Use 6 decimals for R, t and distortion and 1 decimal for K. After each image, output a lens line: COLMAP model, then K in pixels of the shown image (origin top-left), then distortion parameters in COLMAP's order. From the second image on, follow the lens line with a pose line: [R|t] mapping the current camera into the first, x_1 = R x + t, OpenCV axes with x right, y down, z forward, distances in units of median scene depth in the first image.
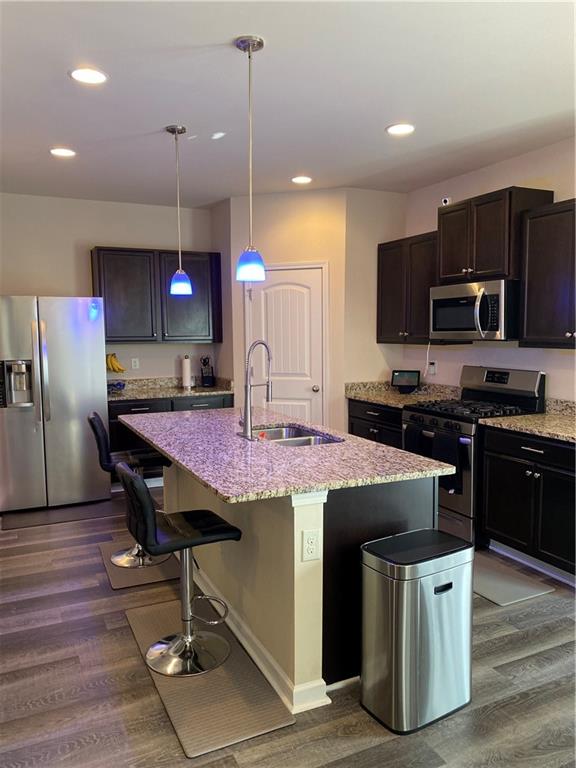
lens RADIAL K [[591.9, 0, 288.0], [0, 591.9, 384.0], [0, 0, 1]] dist [0.000131, -0.001569]
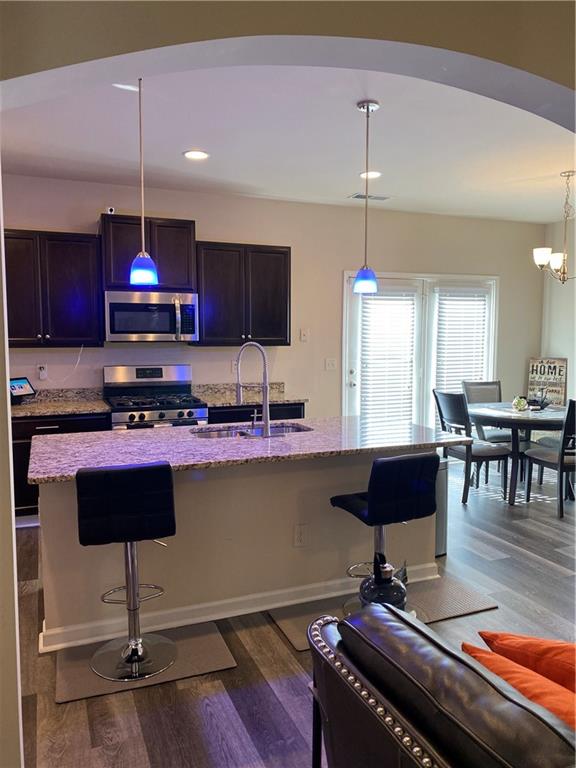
lens RADIAL K [[591.9, 0, 288.0], [0, 591.9, 384.0], [0, 0, 1]] dist [0.000131, -0.001569]
pose [[0.042945, -0.082634, 0.995654, -0.862708], [0.090340, 0.992812, 0.078501, -0.061404], [-0.994985, 0.086576, 0.050101, 0.722204]]
